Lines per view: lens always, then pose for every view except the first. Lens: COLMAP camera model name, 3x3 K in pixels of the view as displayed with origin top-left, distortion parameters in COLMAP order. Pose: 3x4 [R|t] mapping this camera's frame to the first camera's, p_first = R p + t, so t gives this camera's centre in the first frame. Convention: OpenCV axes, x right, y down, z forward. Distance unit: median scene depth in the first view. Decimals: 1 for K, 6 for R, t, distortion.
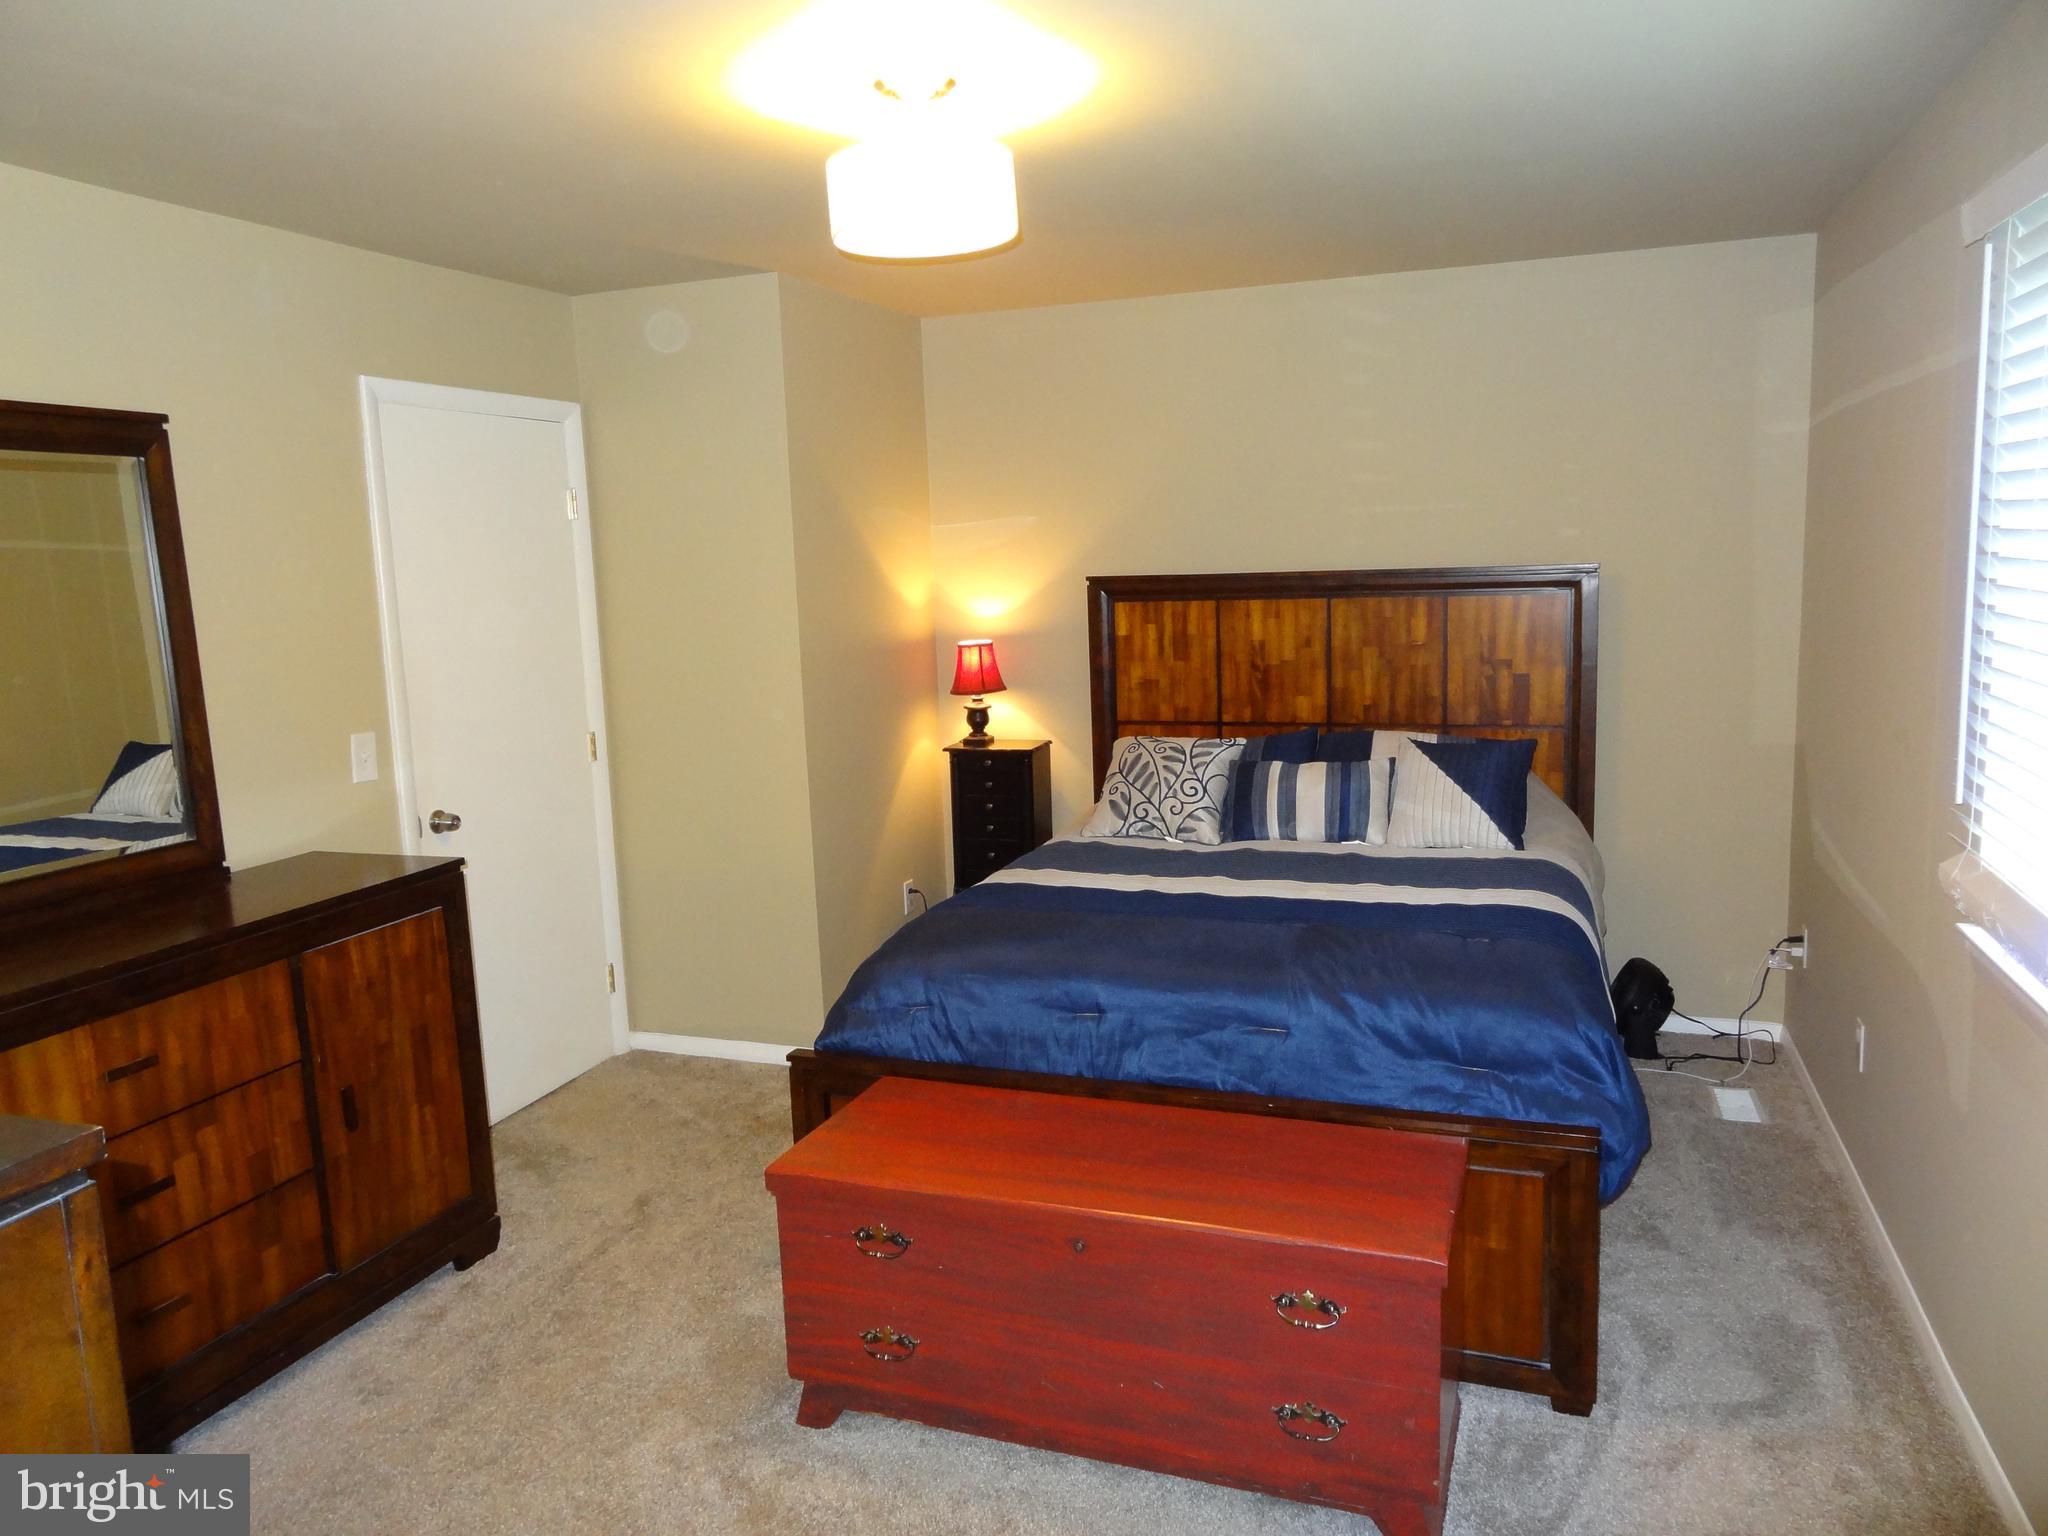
lens RADIAL K [[1430.7, 0, 1024.0], [0, 1430.7, 768.0], [0, 0, 1]] dist [-0.007509, -0.000906]
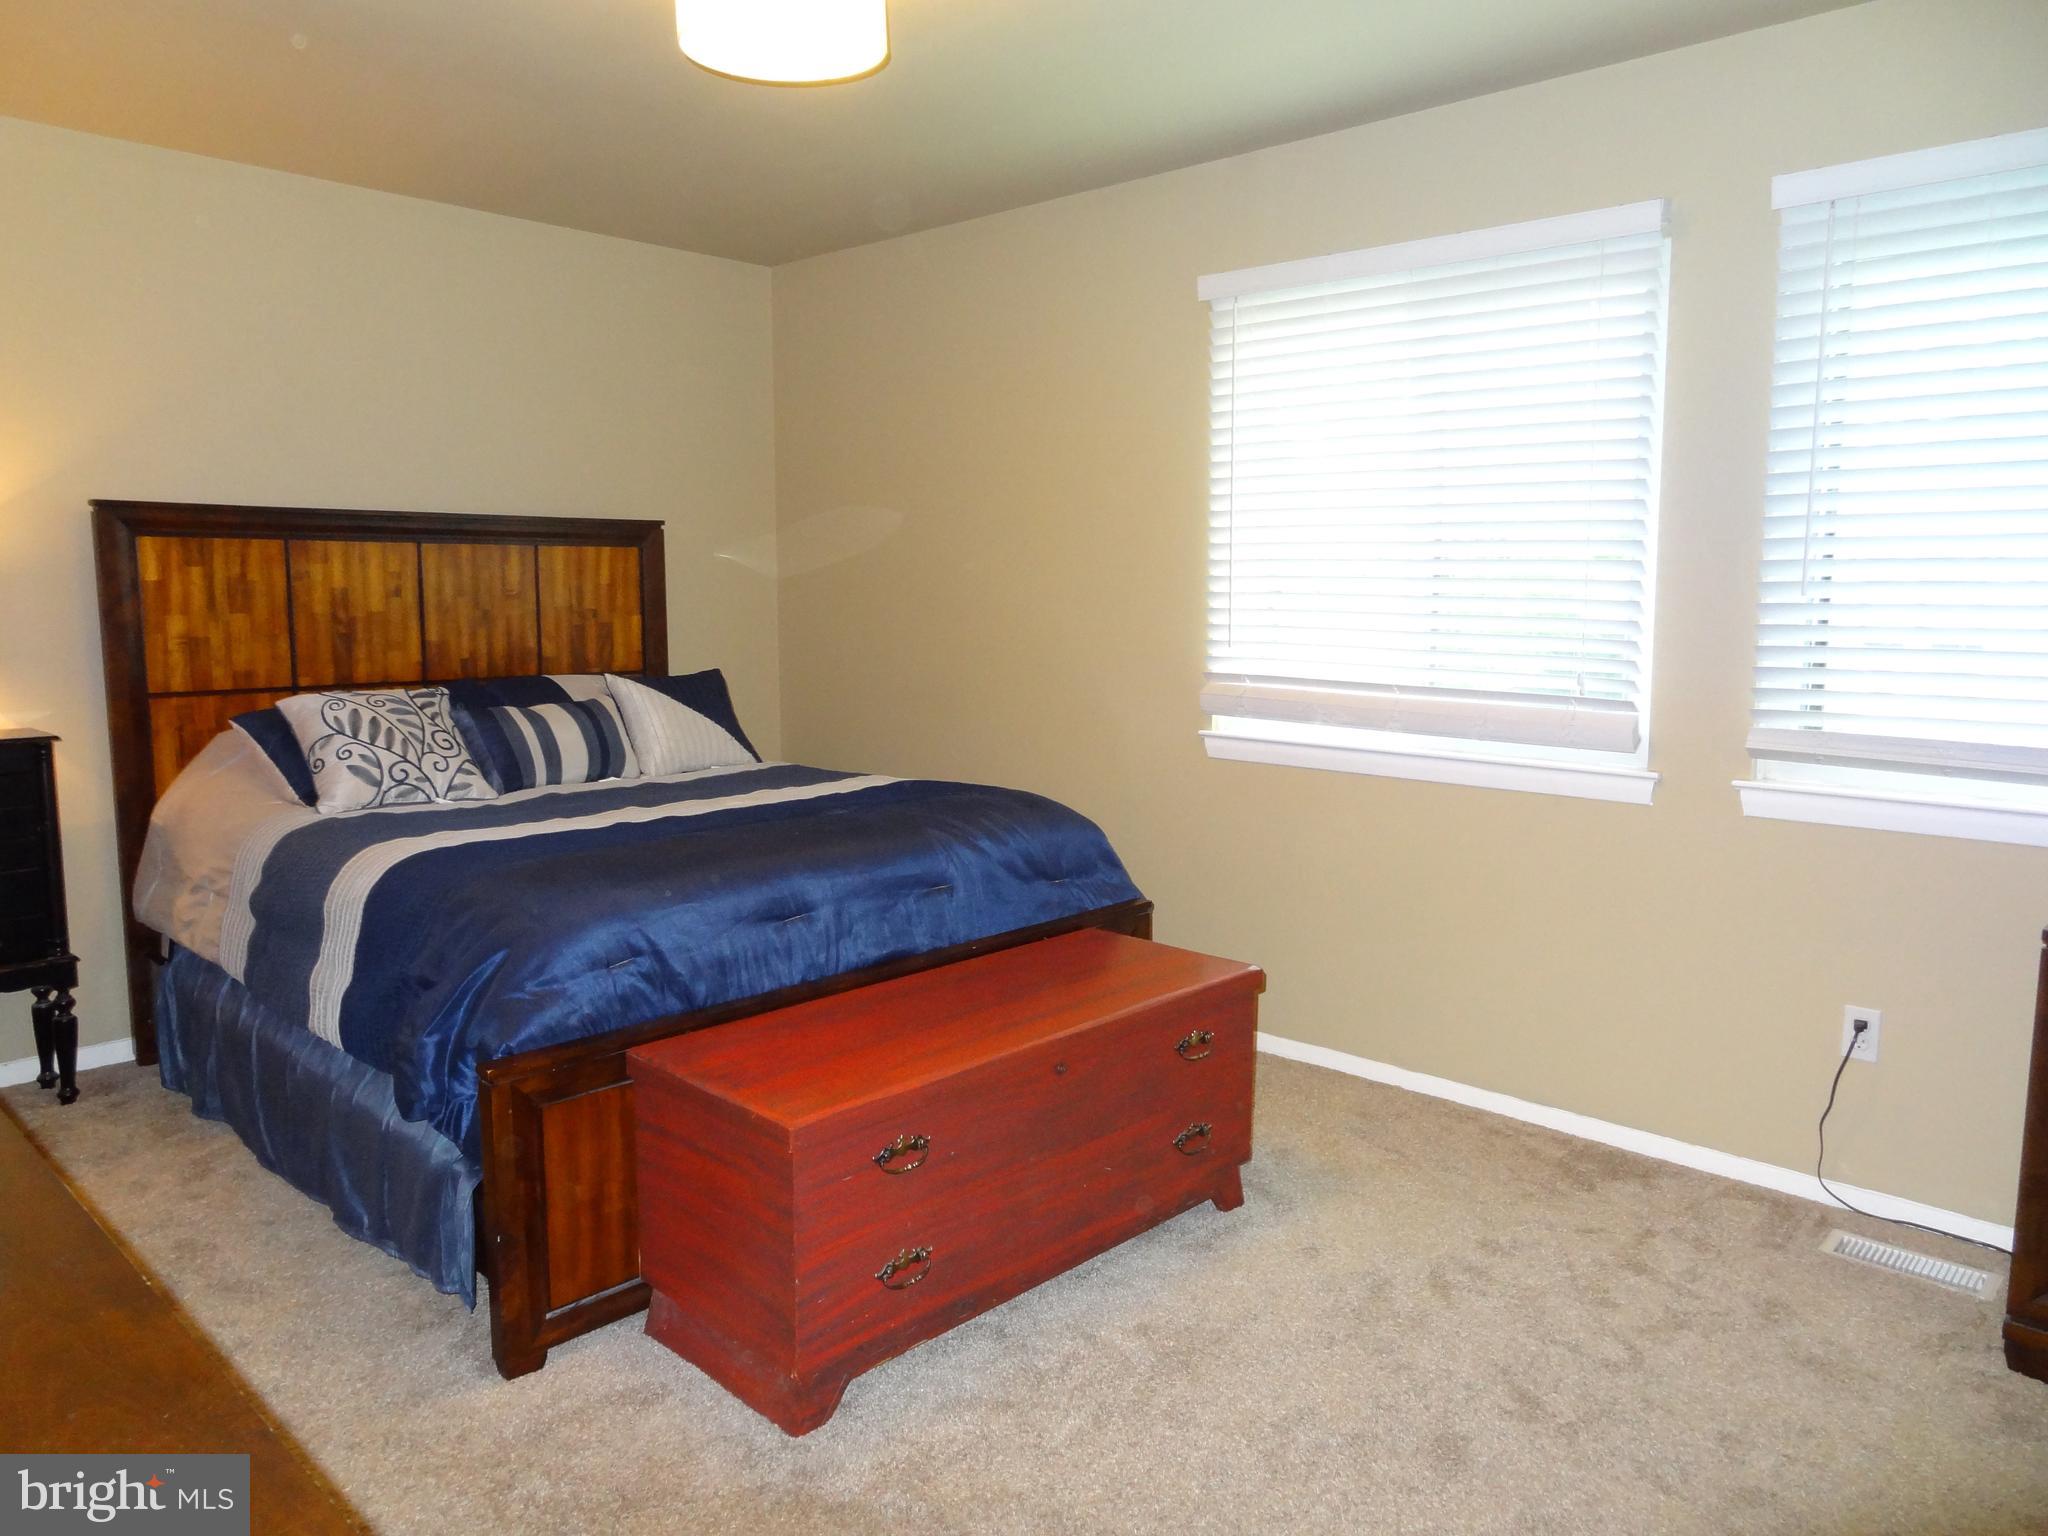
lens RADIAL K [[1430.7, 0, 1024.0], [0, 1430.7, 768.0], [0, 0, 1]] dist [-0.007509, -0.000906]
pose [[0.392927, -0.082300, 0.915880, -0.490752], [0.120174, 0.992041, 0.037587, 0.036547], [-0.911683, 0.095296, 0.399690, 0.305811]]
